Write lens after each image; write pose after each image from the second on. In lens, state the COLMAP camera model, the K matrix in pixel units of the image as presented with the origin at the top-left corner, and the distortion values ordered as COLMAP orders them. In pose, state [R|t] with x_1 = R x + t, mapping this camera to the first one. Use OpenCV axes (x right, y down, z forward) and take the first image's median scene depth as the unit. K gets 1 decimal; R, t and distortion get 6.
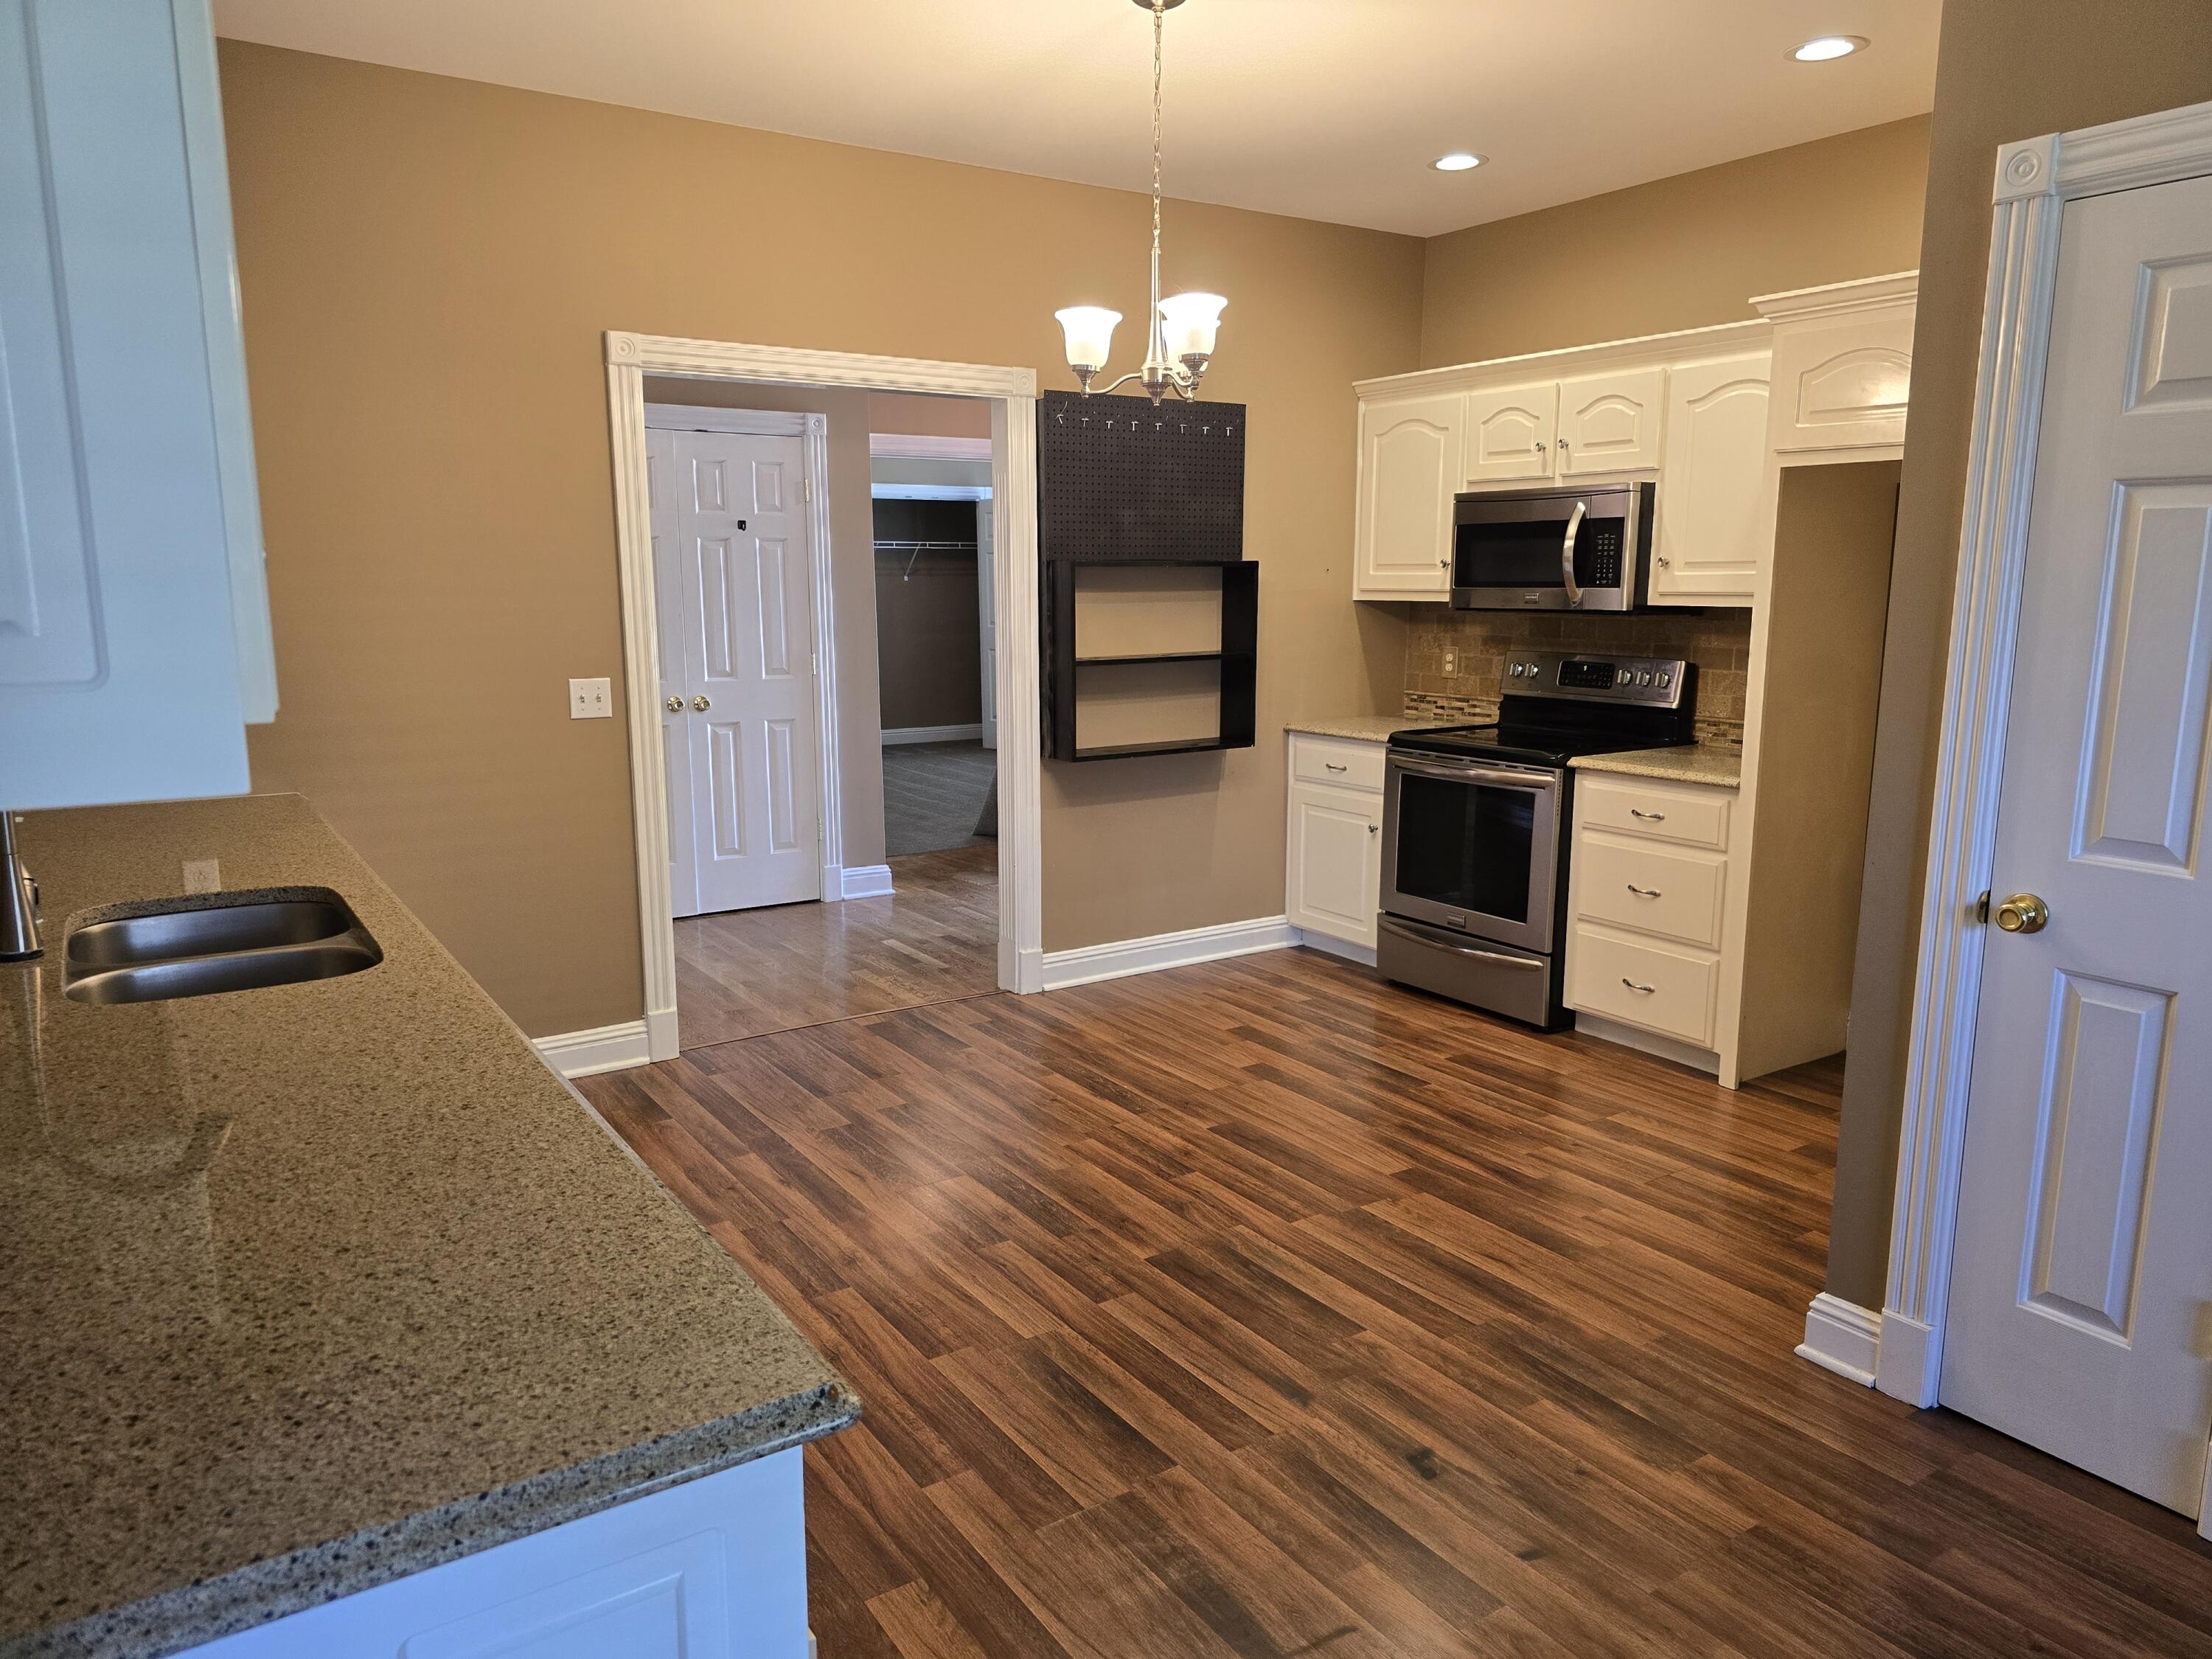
lens RADIAL K [[1490.0, 0, 1120.3], [0, 1490.0, 842.3], [0, 0, 1]] dist [0.045690, -0.041401]
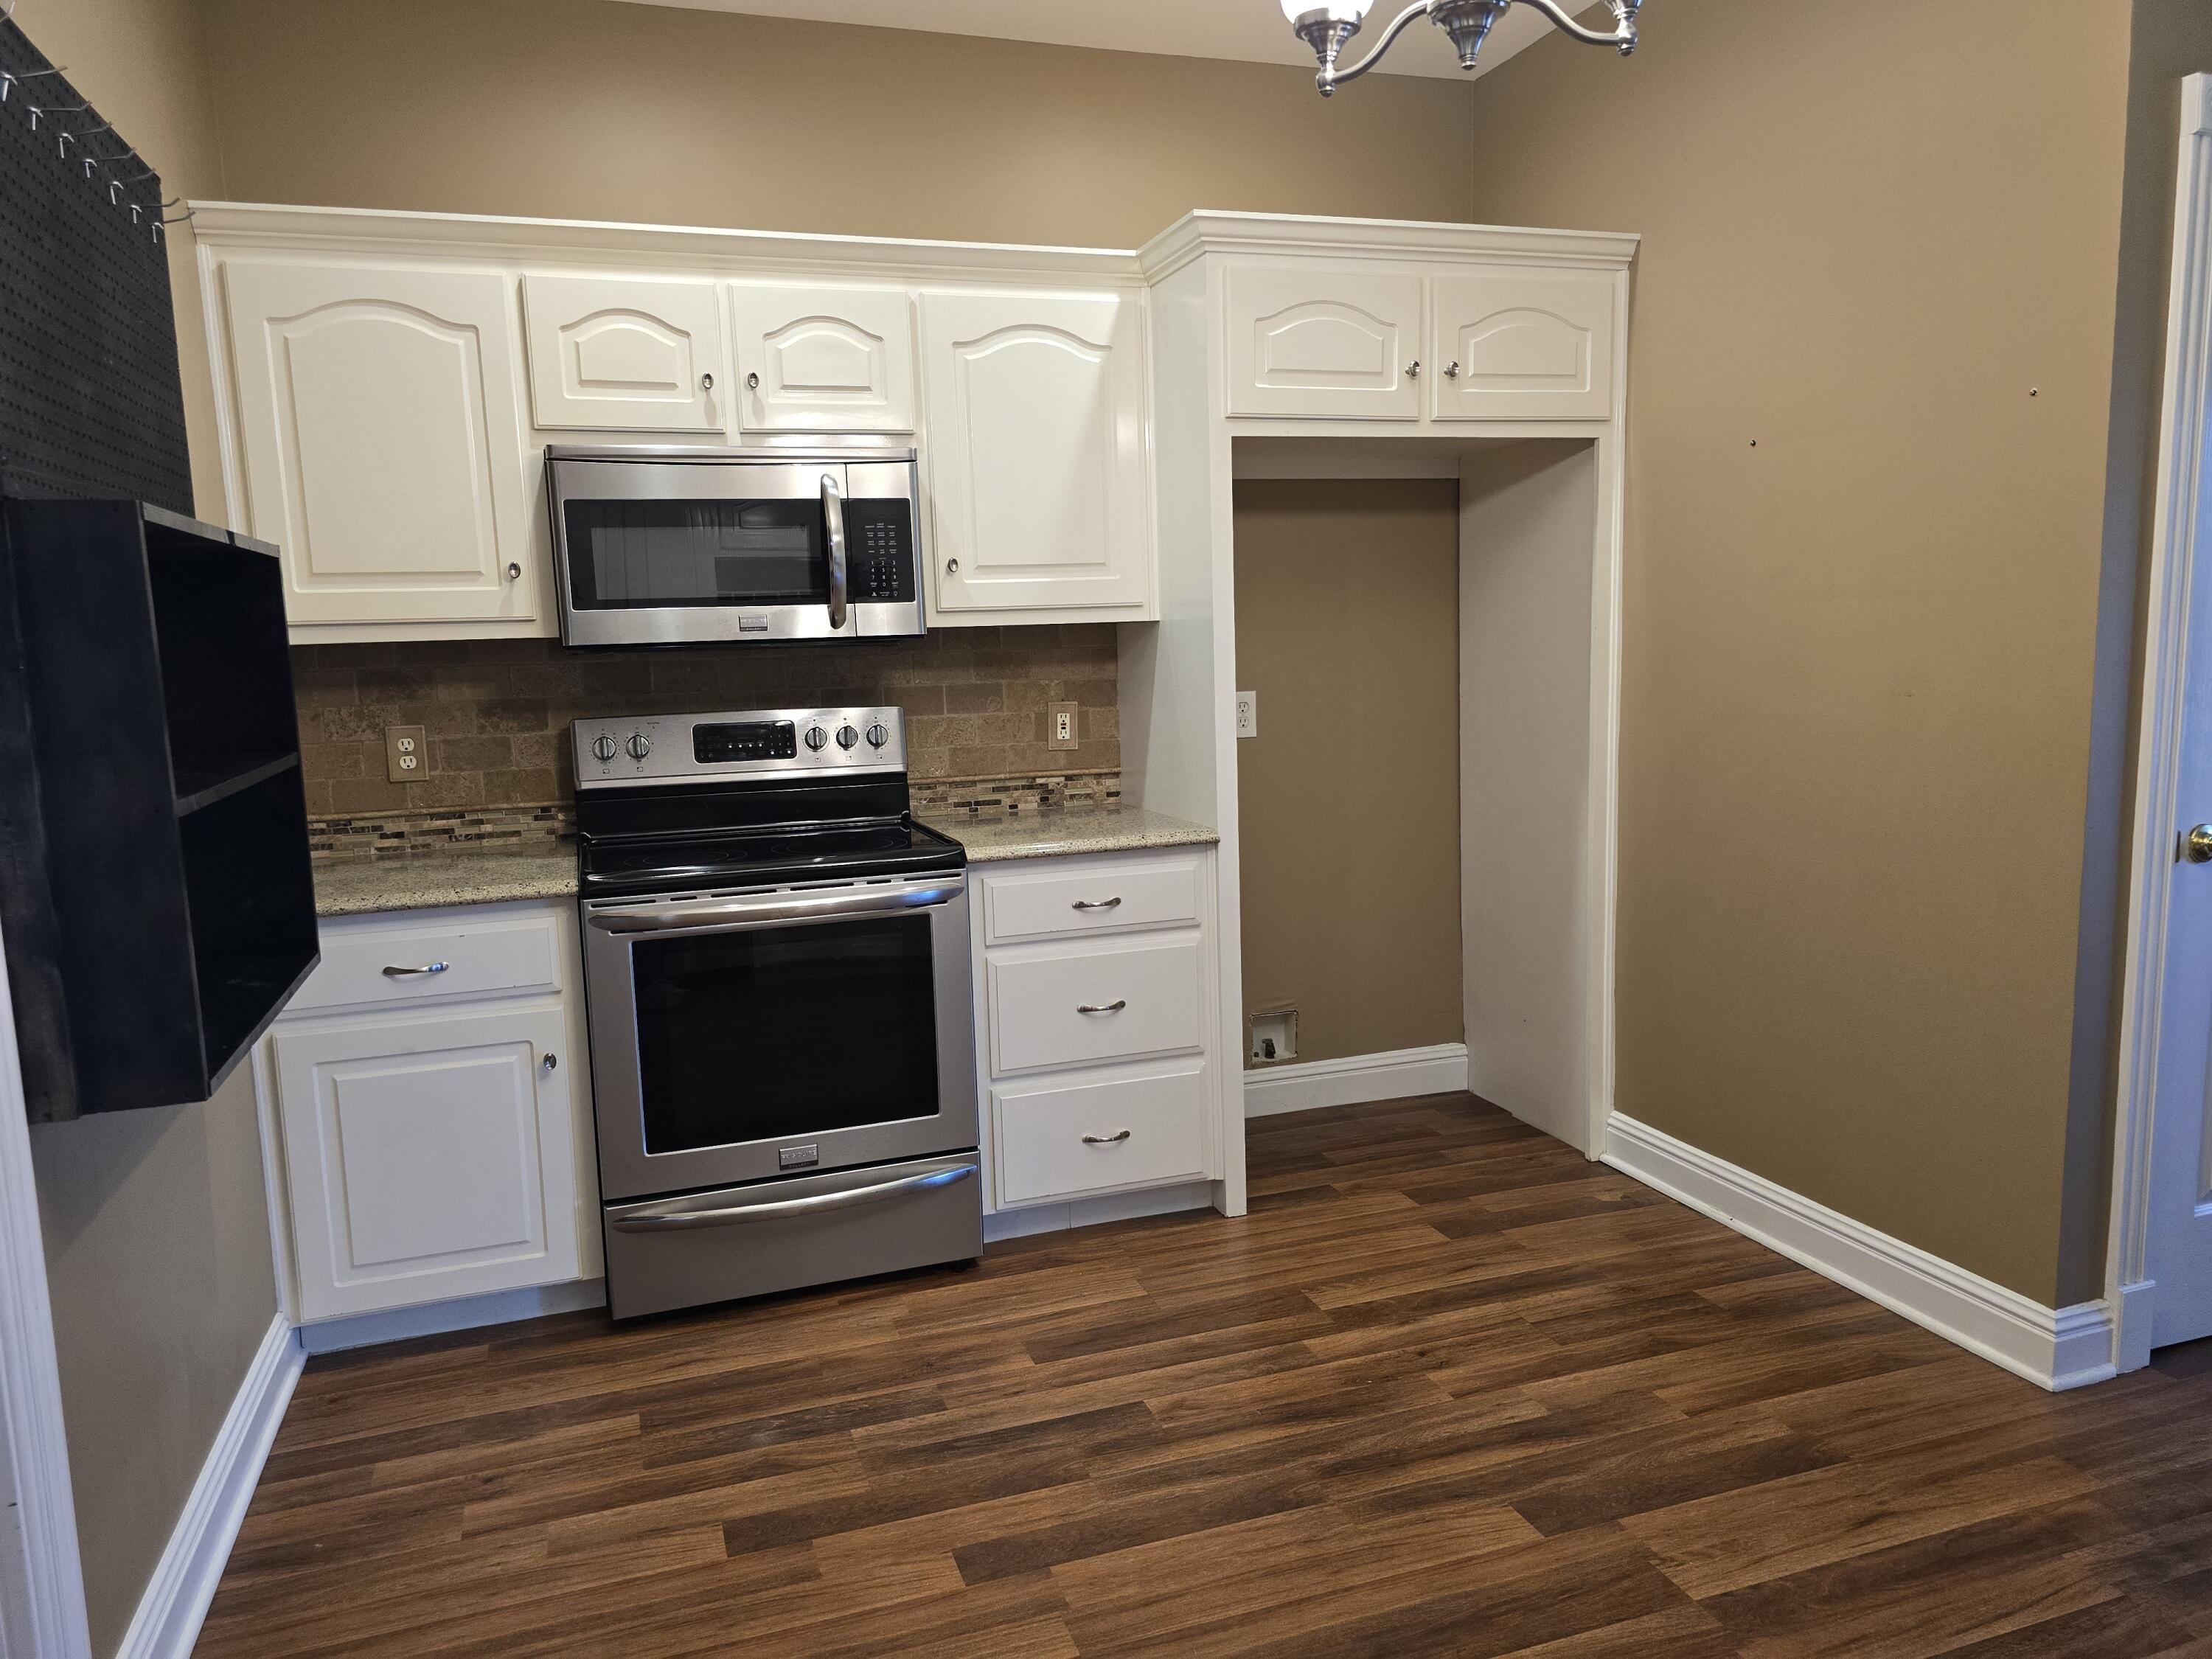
lens RADIAL K [[1469.6, 0, 1079.1], [0, 1469.6, 839.6], [0, 0, 1]] dist [0.046768, -0.037757]
pose [[0.271454, -0.137684, 0.952552, -0.308613], [0.204867, 0.975299, 0.082589, -0.104022], [-0.940395, 0.172727, 0.292956, 0.756842]]
